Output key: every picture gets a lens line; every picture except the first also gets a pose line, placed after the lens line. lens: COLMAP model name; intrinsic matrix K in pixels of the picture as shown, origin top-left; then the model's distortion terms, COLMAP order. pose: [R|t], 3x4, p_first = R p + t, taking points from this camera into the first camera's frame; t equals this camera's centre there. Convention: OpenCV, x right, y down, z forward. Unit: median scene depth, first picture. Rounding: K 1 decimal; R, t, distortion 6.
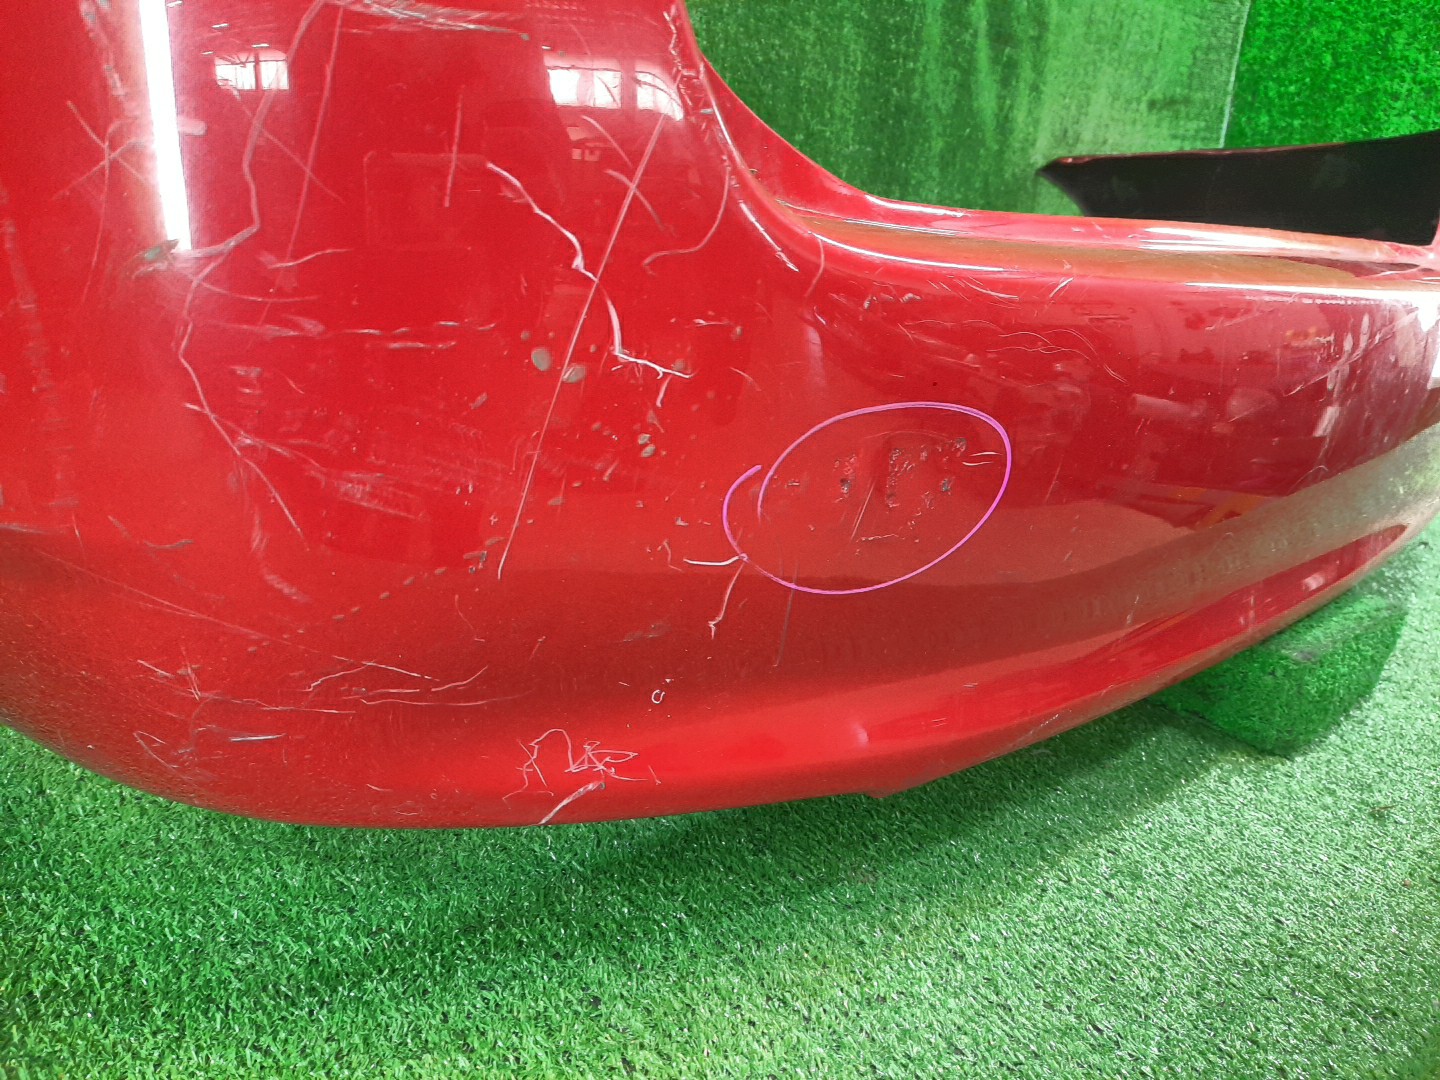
lens RADIAL K [[1067.2, 0, 729.4], [0, 1067.2, 536.7], [0, 0, 1]] dist [0.000267, 0.054933]
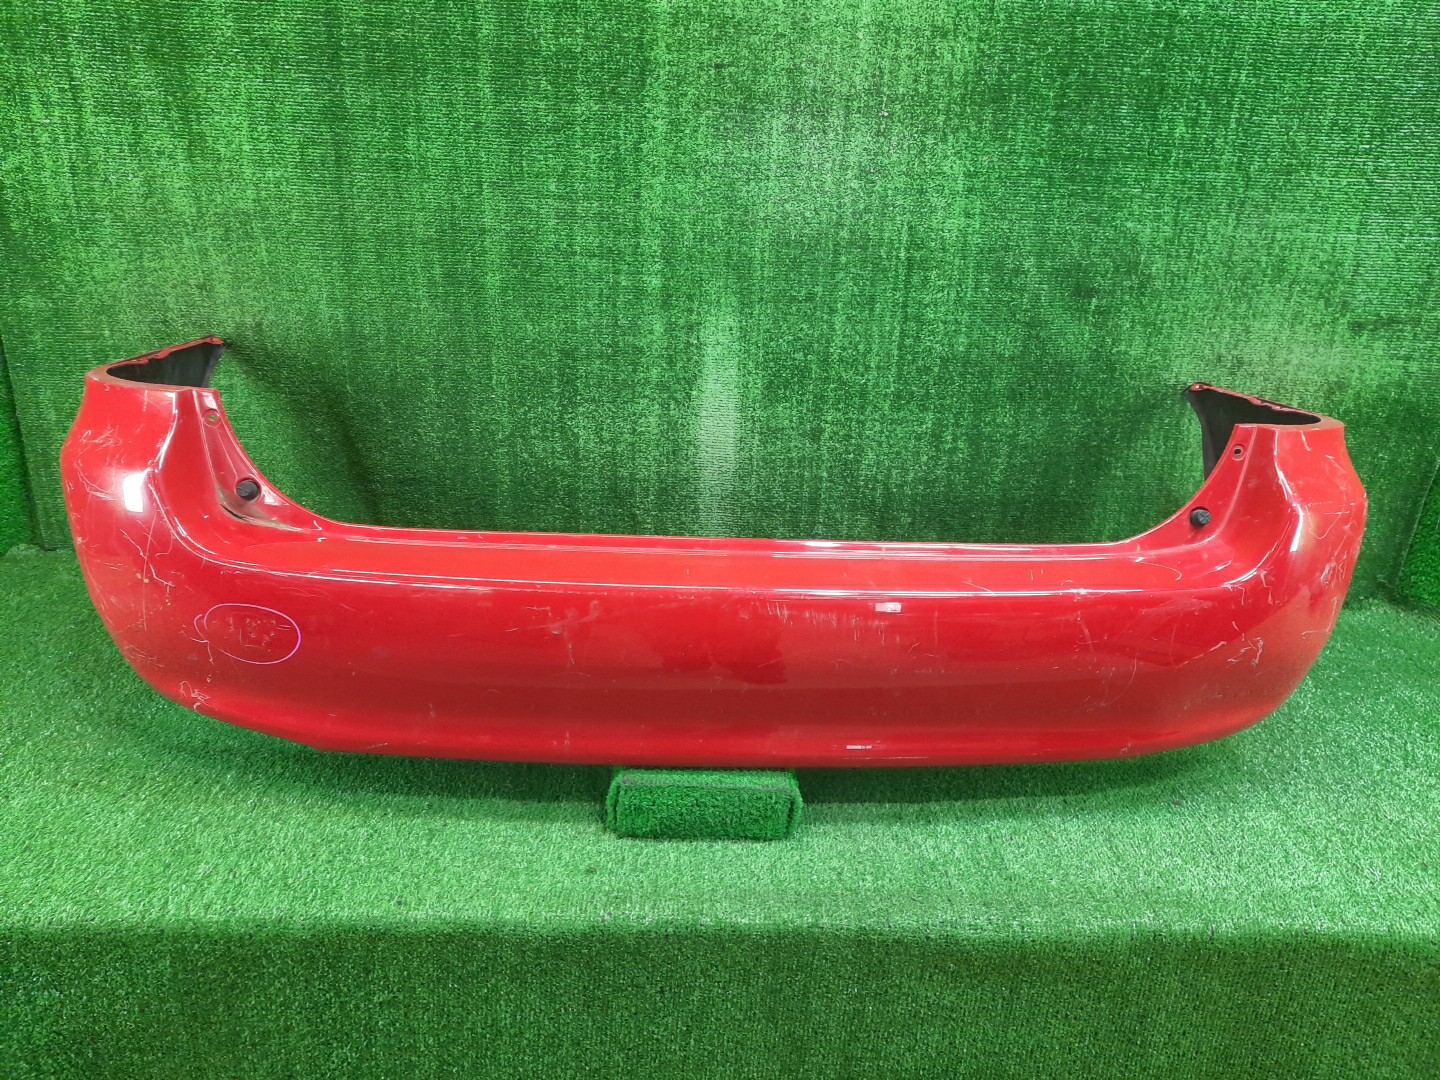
lens RADIAL K [[1055.7, 0, 720.0], [0, 1055.7, 540.0], [0, 0, 1]] dist [0.036555, -0.002664]
pose [[0.744700, 0.158014, -0.648424, 0.848873], [-0.186794, 0.982086, 0.024796, -0.172571], [0.640726, 0.102655, 0.760875, -0.127372]]
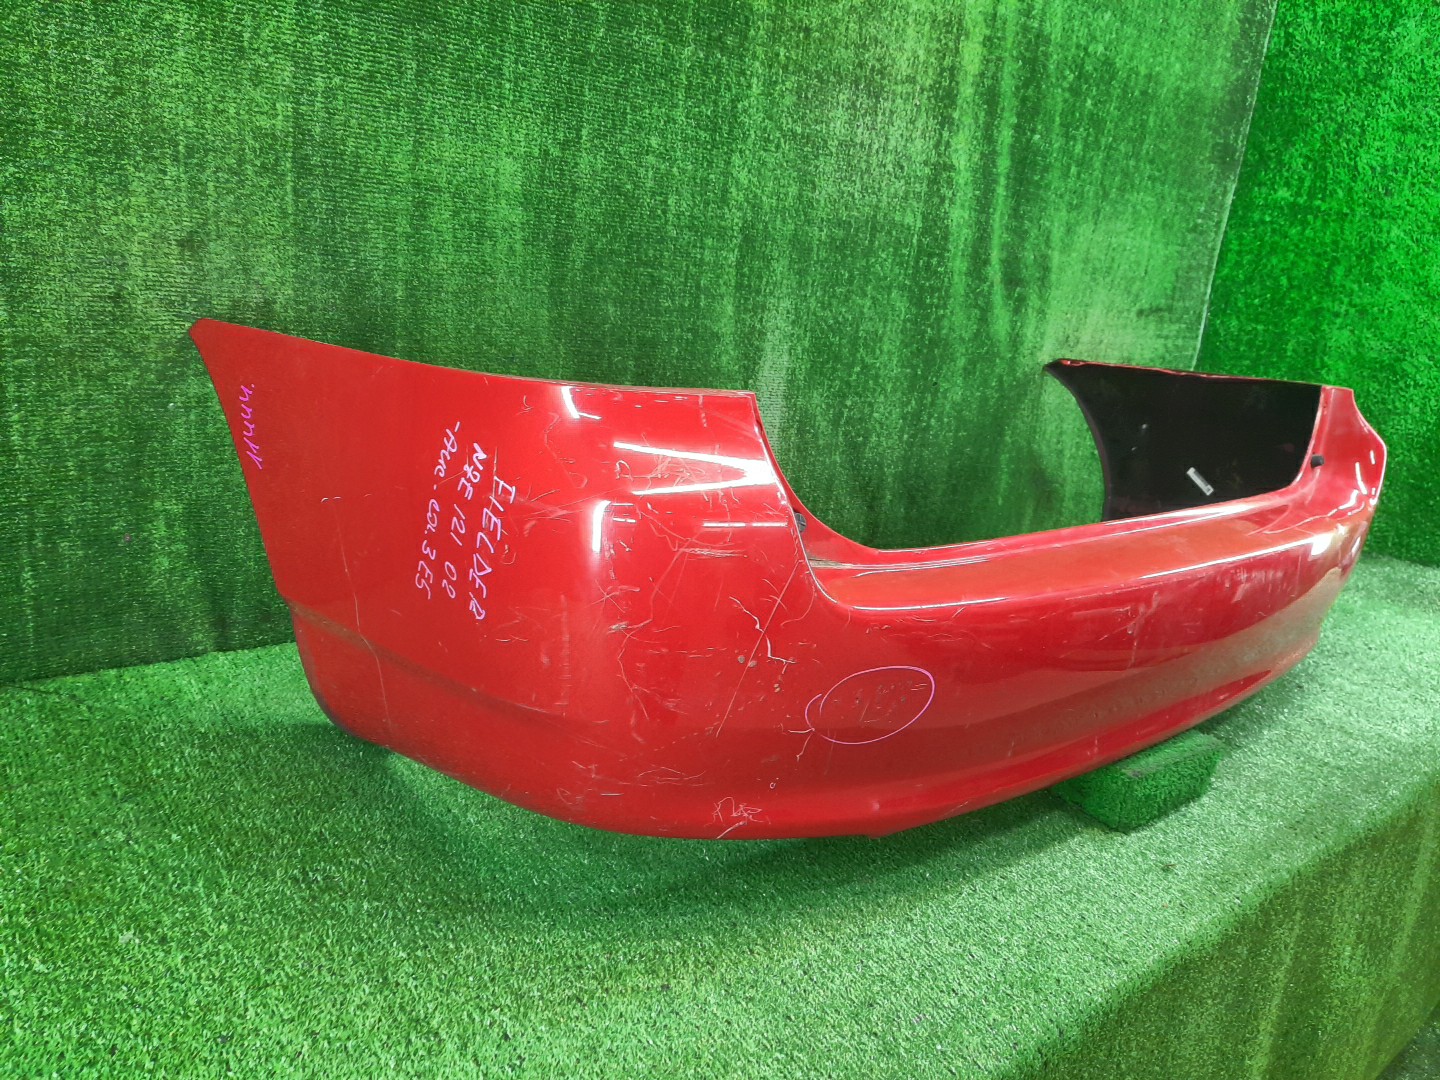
lens RADIAL K [[1055.7, 0, 720.0], [0, 1055.7, 540.0], [0, 0, 1]] dist [0.036555, -0.002664]
pose [[0.997143, 0.043550, -0.061717, -0.017731], [-0.046236, 0.998014, -0.042774, -0.078089], [0.059731, 0.045505, 0.997177, -0.370626]]
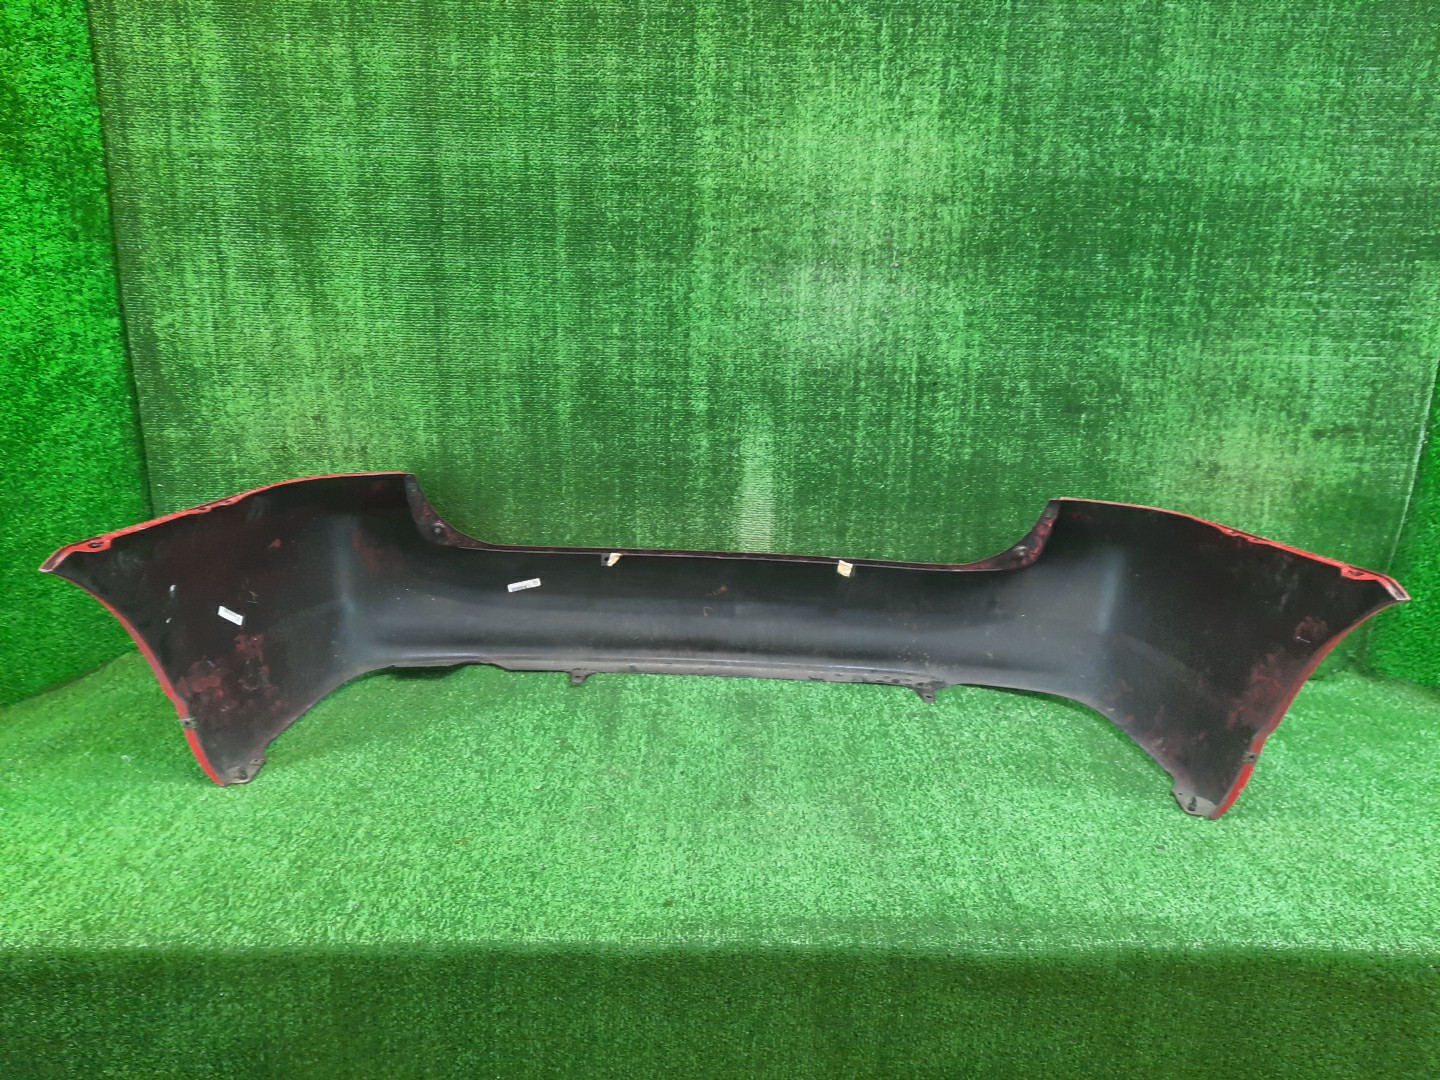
lens RADIAL K [[1081.0, 0, 720.0], [0, 1081.0, 540.0], [0, 0, 1]] dist [0.110236, -0.135220]
pose [[0.734764, 0.095809, -0.671522, 0.979490], [-0.172895, 0.983729, -0.048825, -0.175793], [0.655918, 0.151978, 0.739374, -0.326365]]
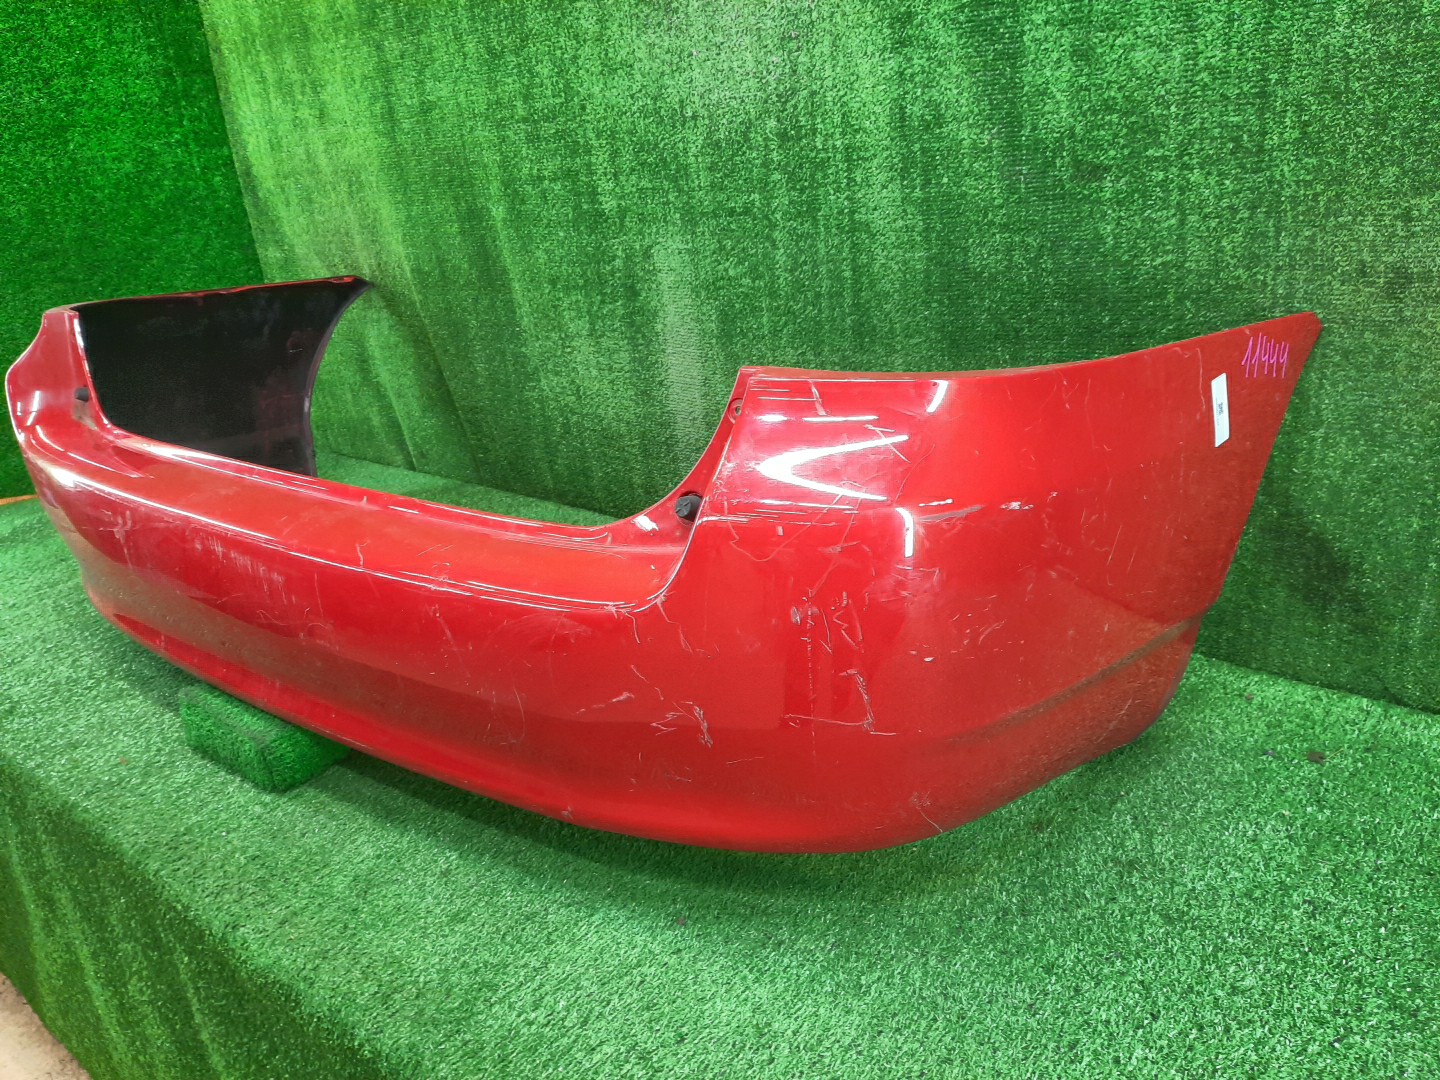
lens RADIAL K [[1081.0, 0, 720.0], [0, 1081.0, 540.0], [0, 0, 1]] dist [0.110236, -0.135220]
pose [[0.106256, 0.252956, -0.961625, 1.177289], [-0.220680, 0.948981, 0.225246, -0.377623], [0.969541, 0.188278, 0.156658, 0.761842]]
